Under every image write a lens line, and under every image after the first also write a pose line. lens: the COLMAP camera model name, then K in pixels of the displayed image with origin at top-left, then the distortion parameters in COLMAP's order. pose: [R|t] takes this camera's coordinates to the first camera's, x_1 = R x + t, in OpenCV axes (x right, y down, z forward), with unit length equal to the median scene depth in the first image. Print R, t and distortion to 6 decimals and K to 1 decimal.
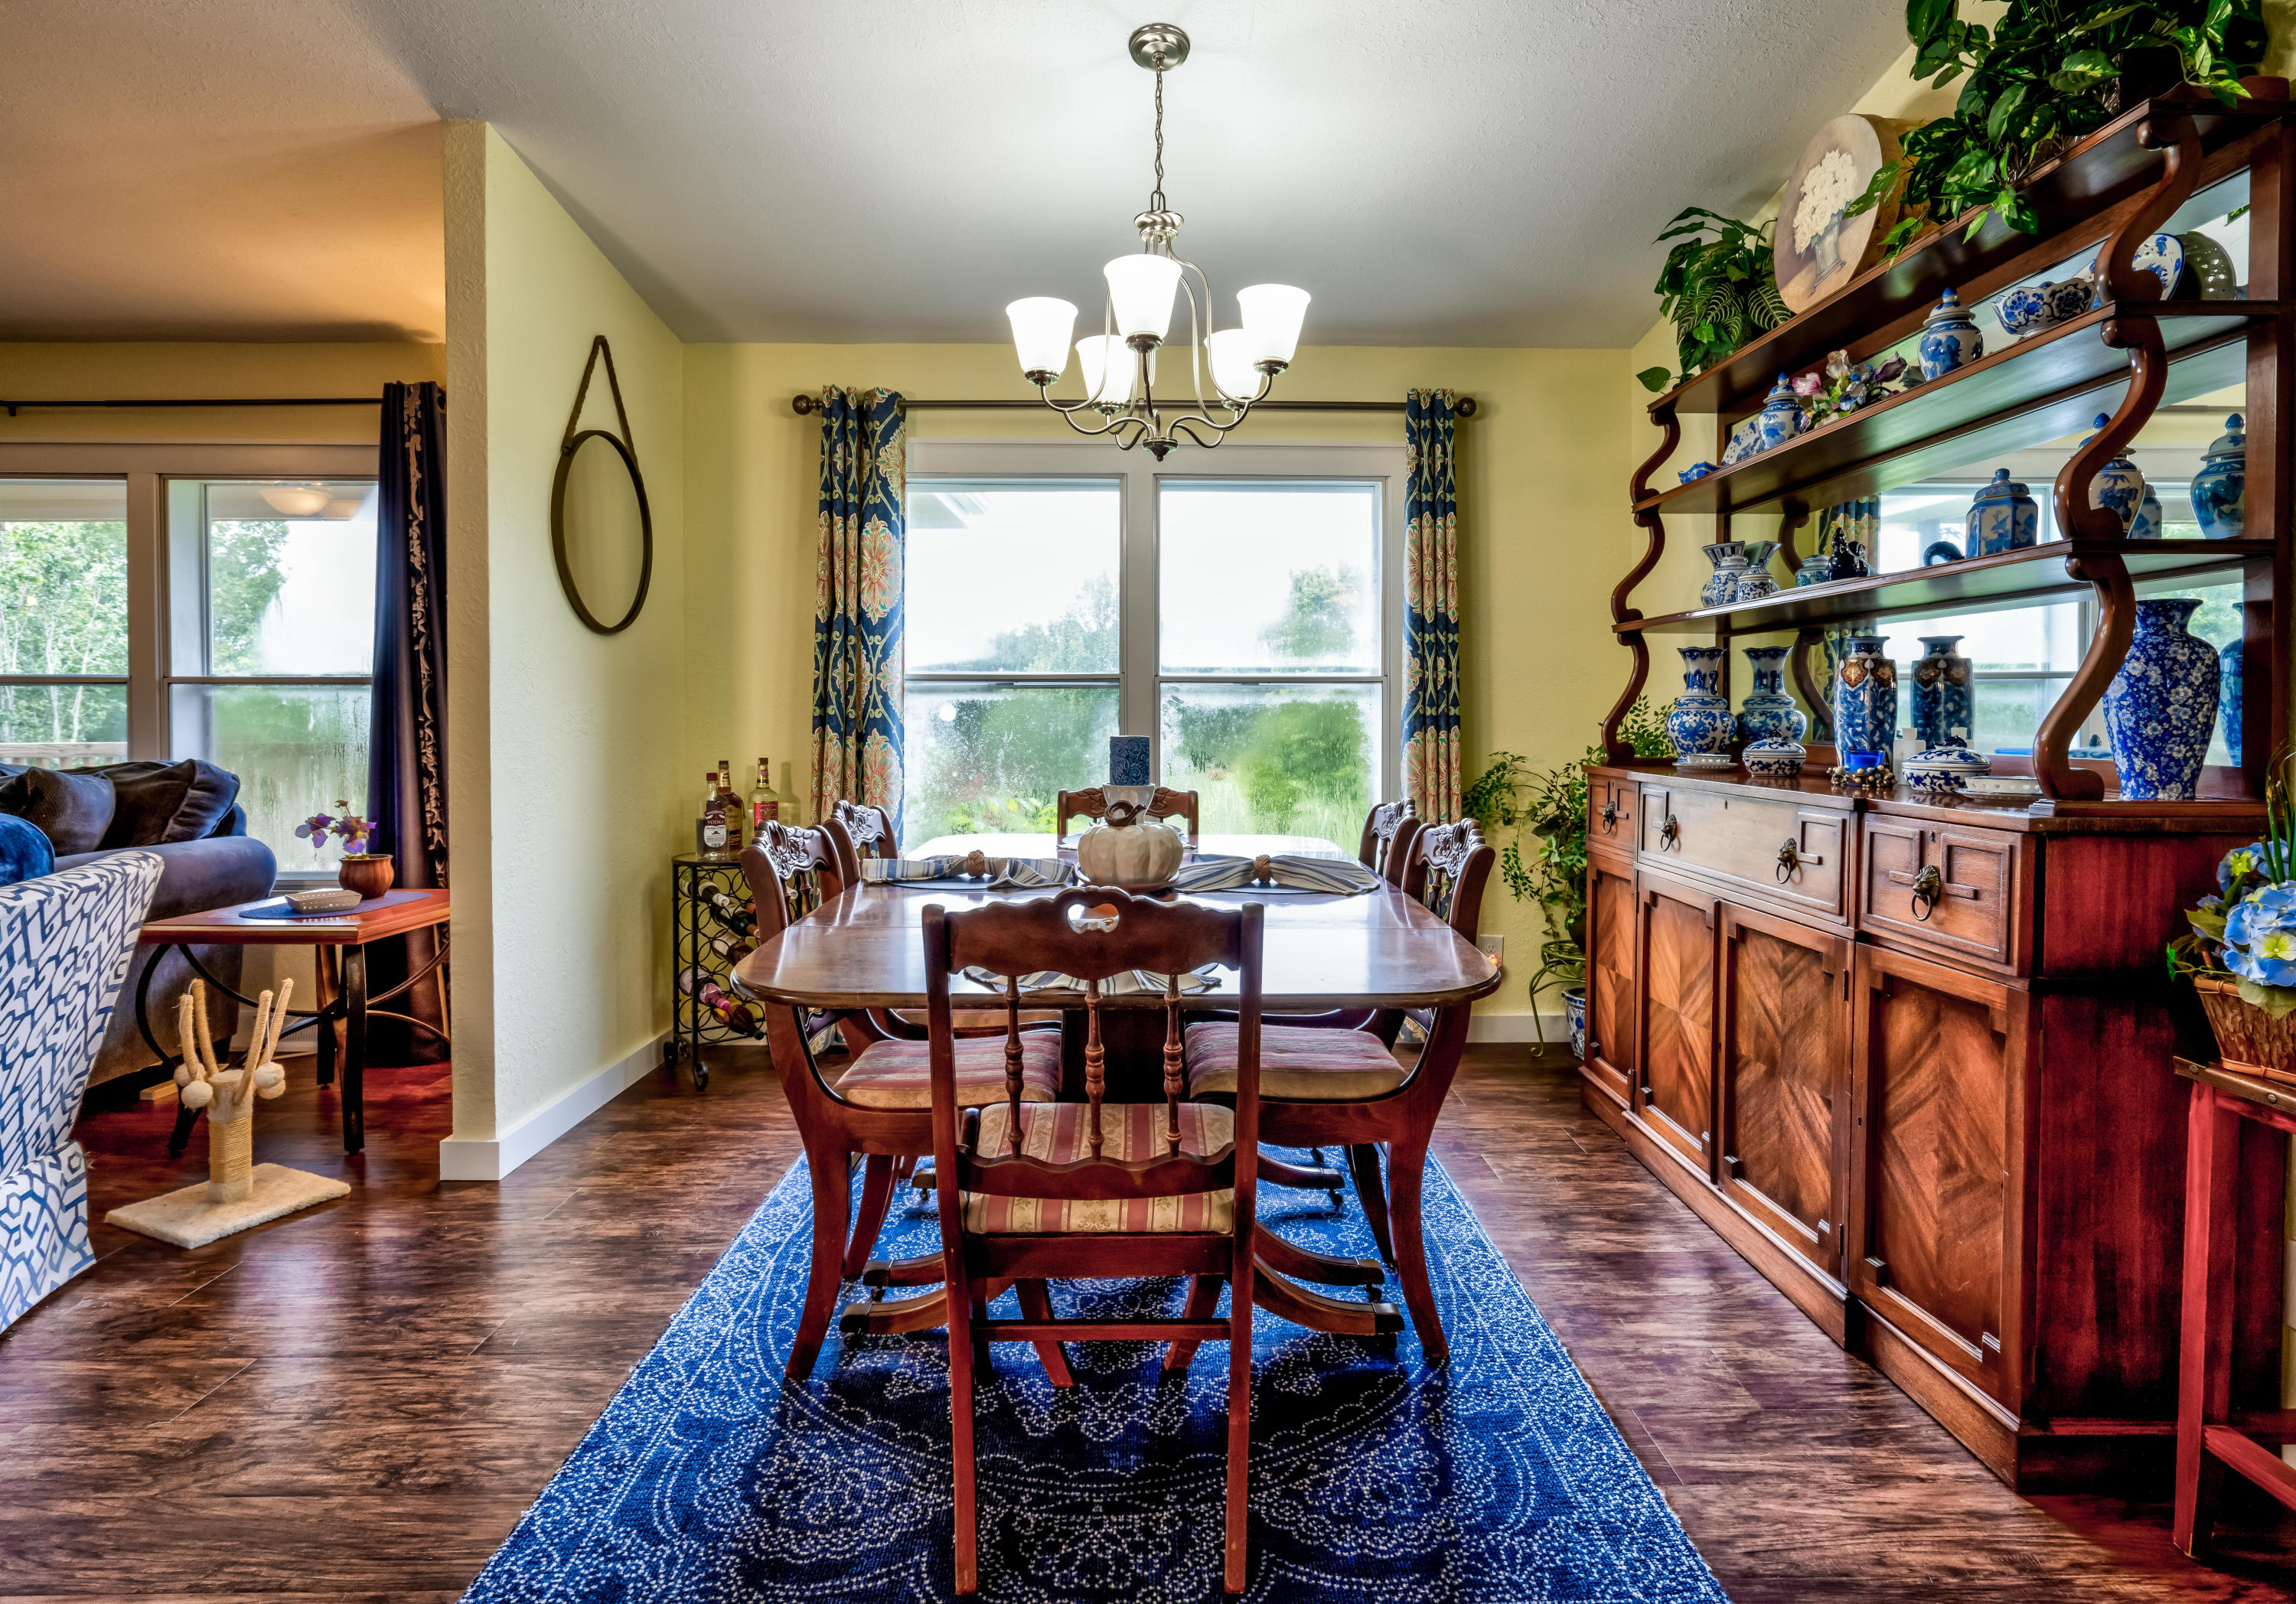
lens RADIAL K [[1173.9, 0, 1177.7], [0, 1173.9, 737.2], [0, 0, 1]] dist [-0.004630, -0.000186]
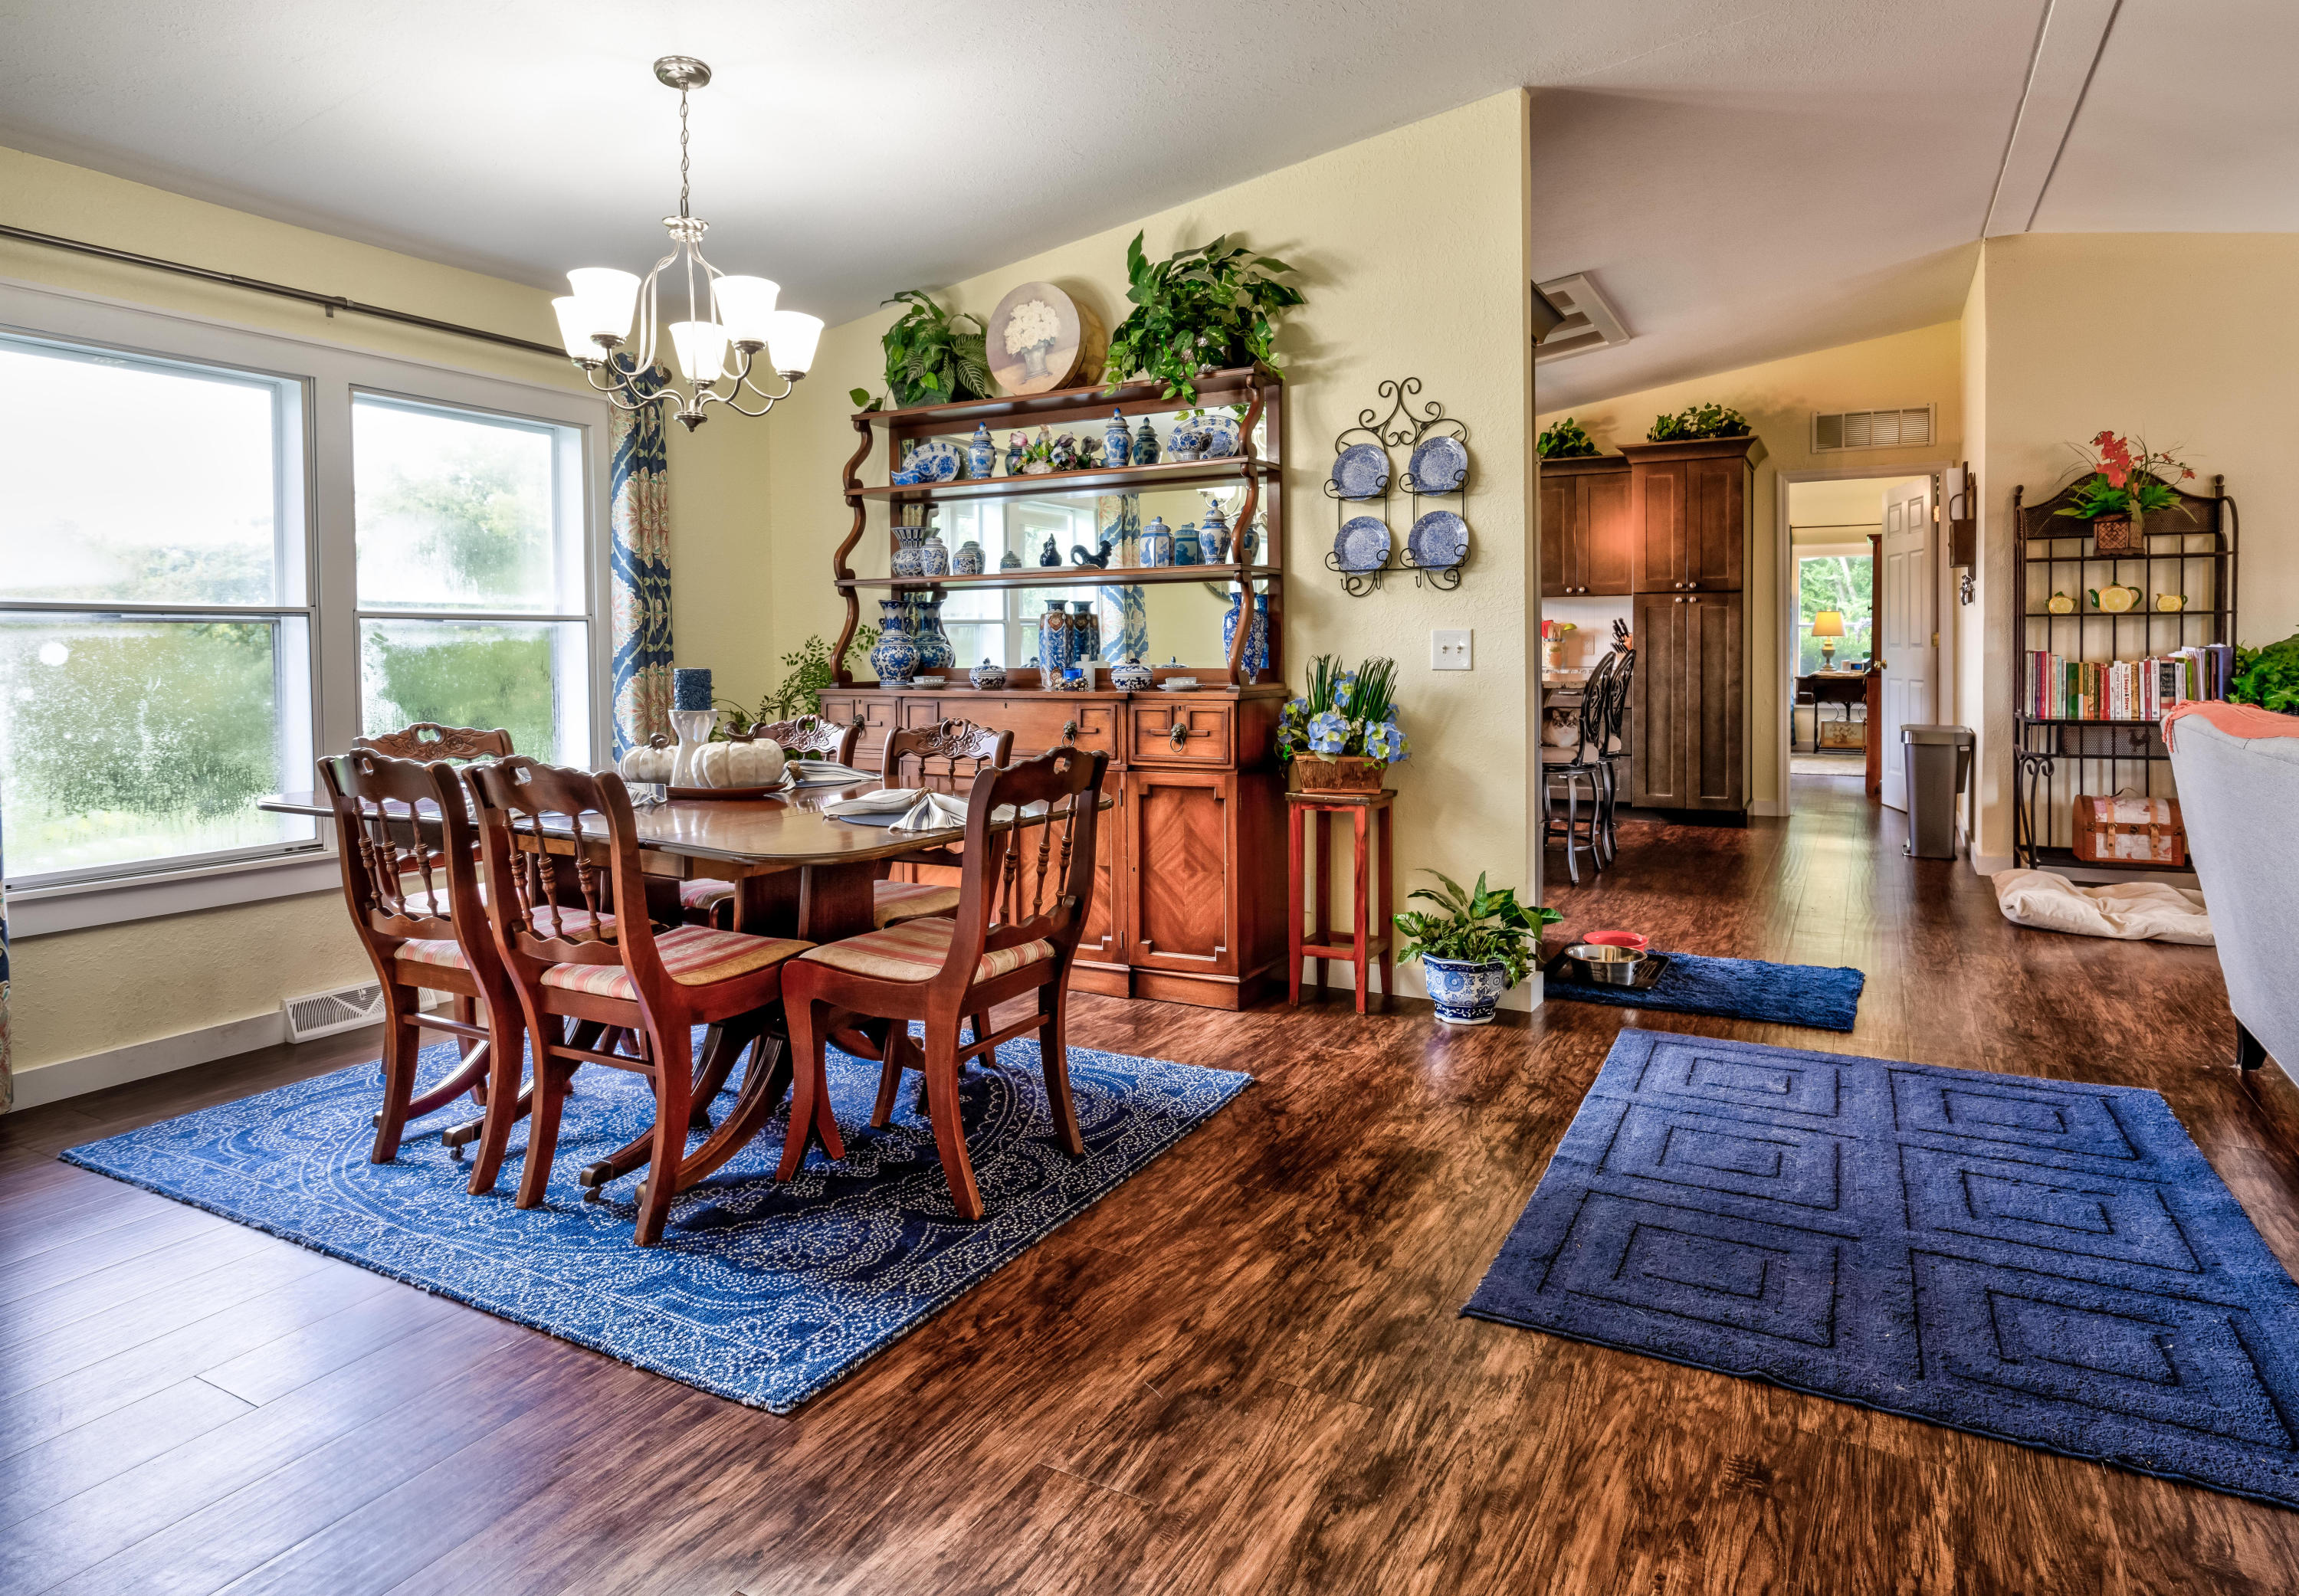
lens RADIAL K [[1232.5, 0, 1228.3], [0, 1232.5, 676.8], [0, 0, 1]] dist [-0.006637, 0.001085]
pose [[0.475905, -0.025182, 0.879136, -0.557917], [0.026387, 0.999549, 0.014348, 0.002508], [-0.879101, 0.016369, 0.476355, -0.026899]]
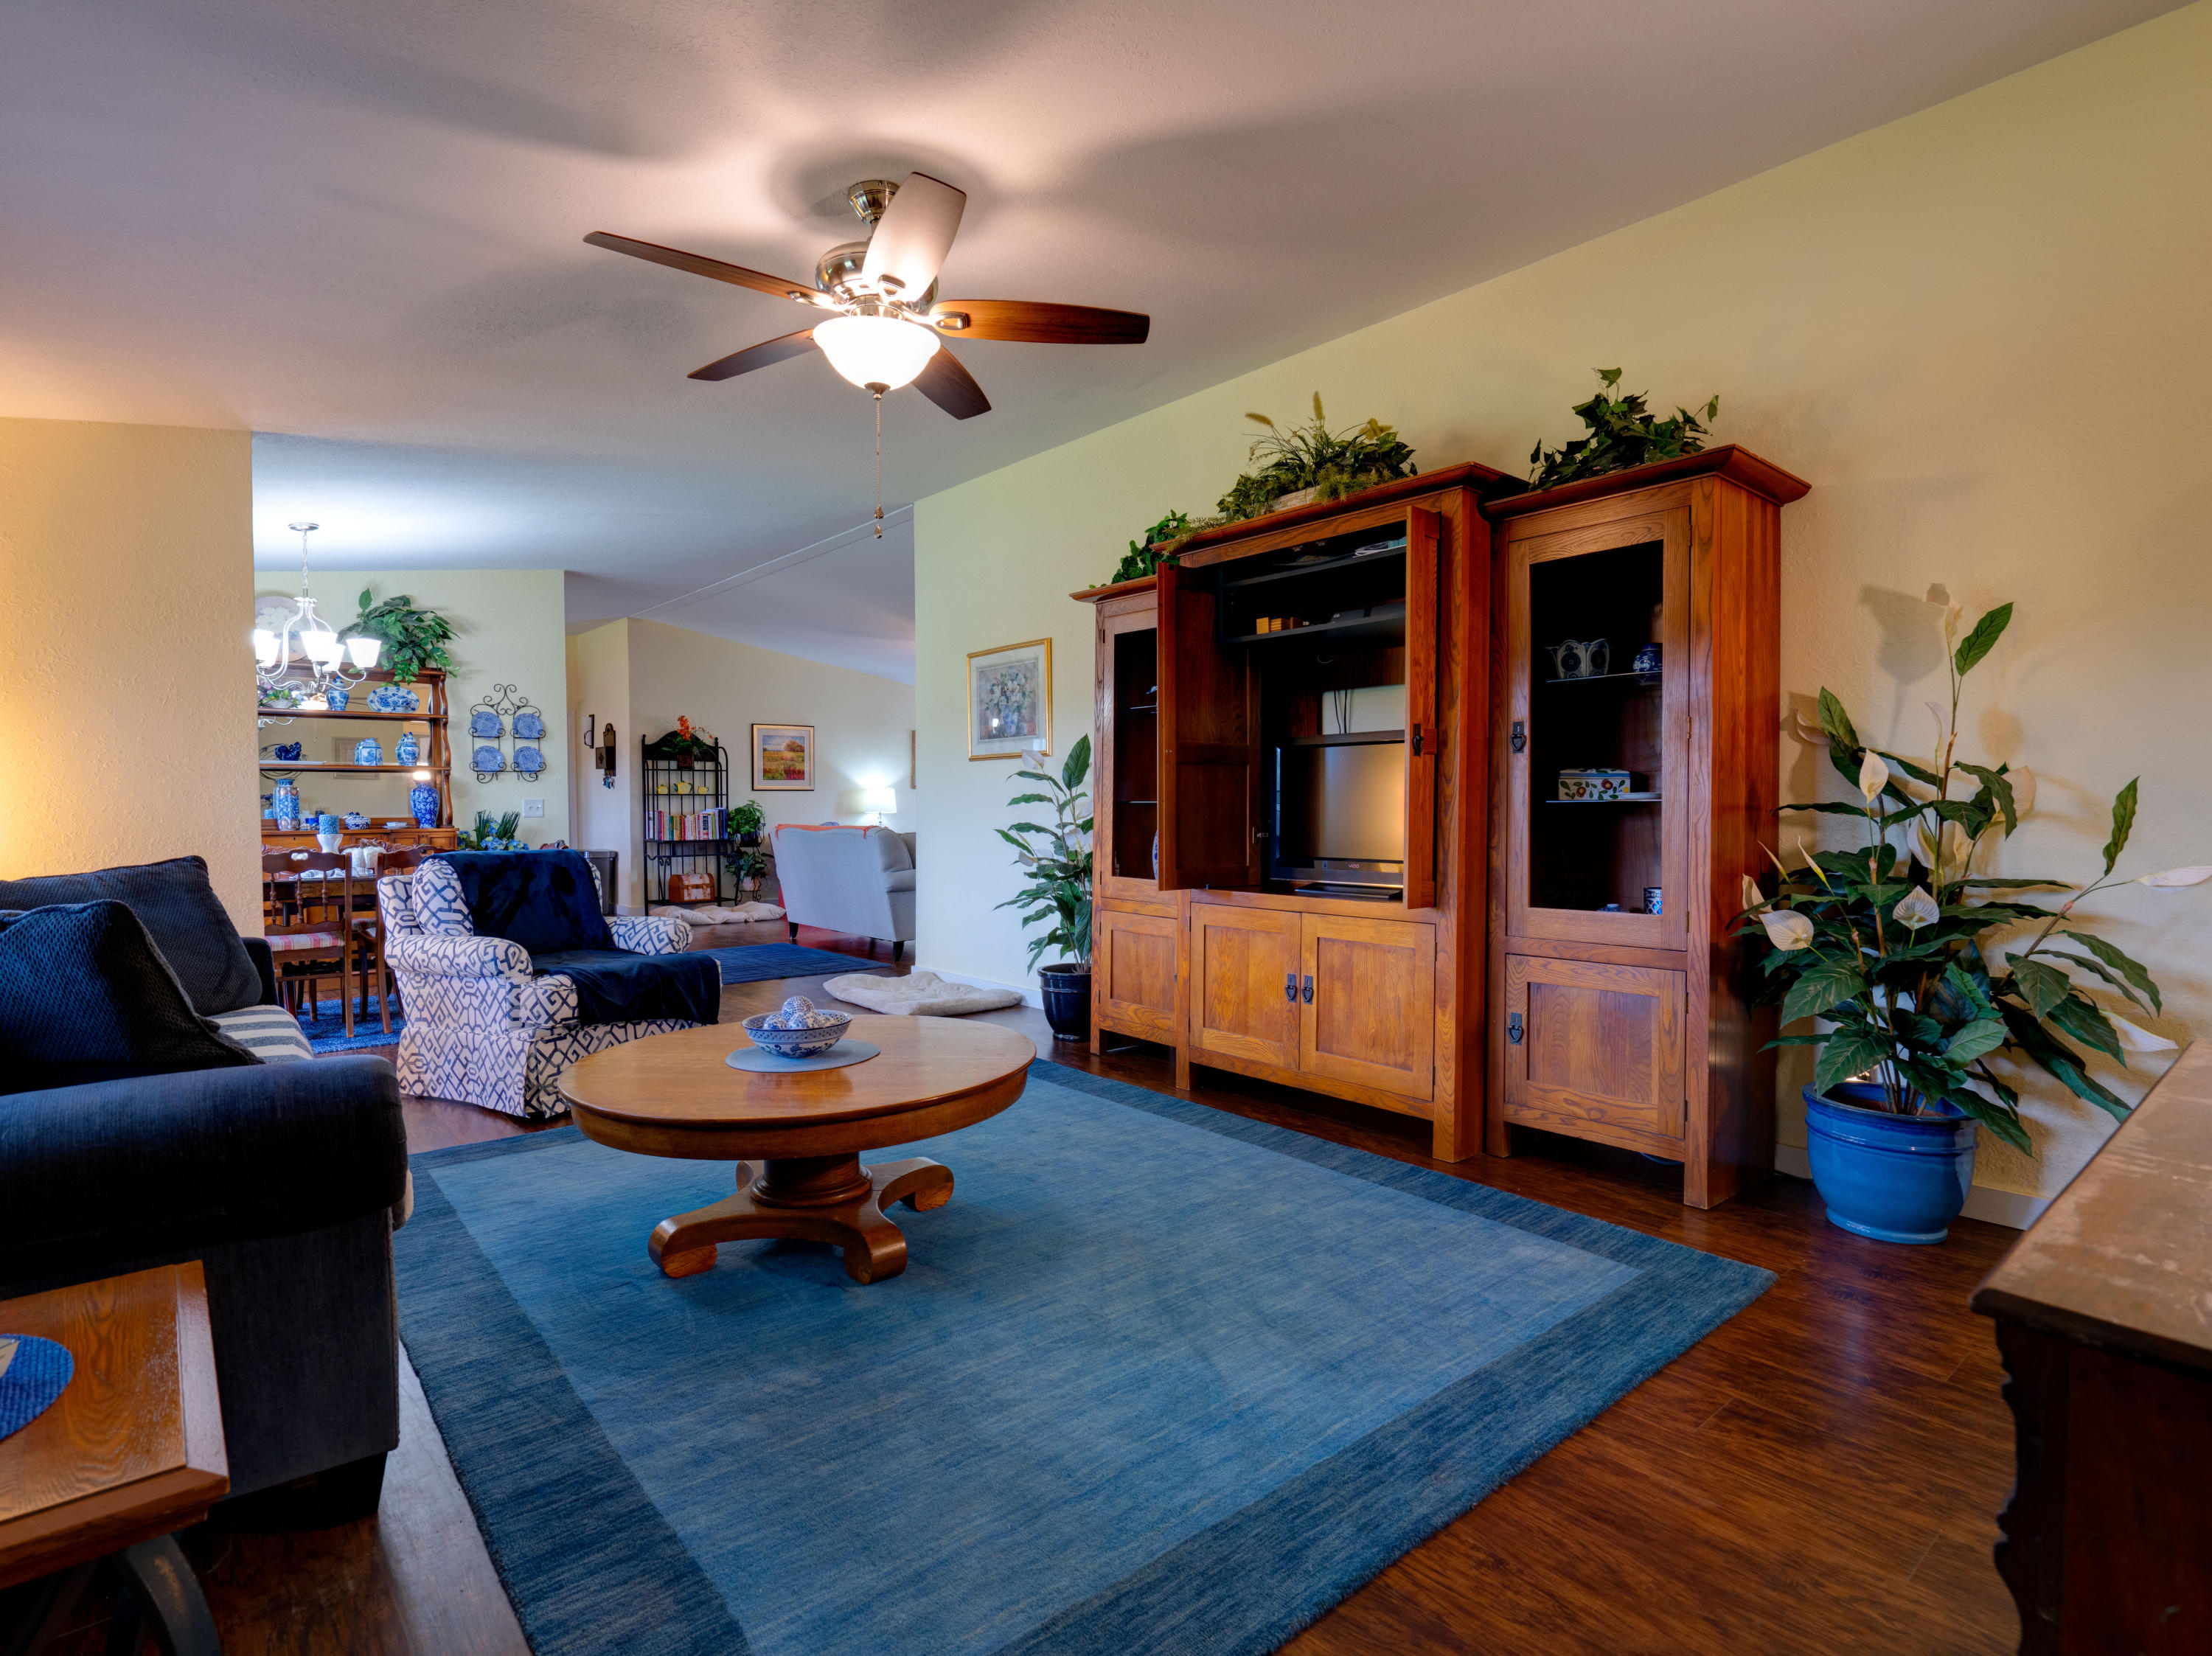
lens RADIAL K [[1120.8, 0, 1106.0], [0, 1120.8, 828.0], [0, 0, 1]] dist [0.000323, 0.000136]
pose [[-0.635157, -0.013954, 0.772257, -1.887635], [0.018554, 0.999273, 0.033316, -0.013551], [-0.772160, 0.035489, -0.634436, 0.810475]]
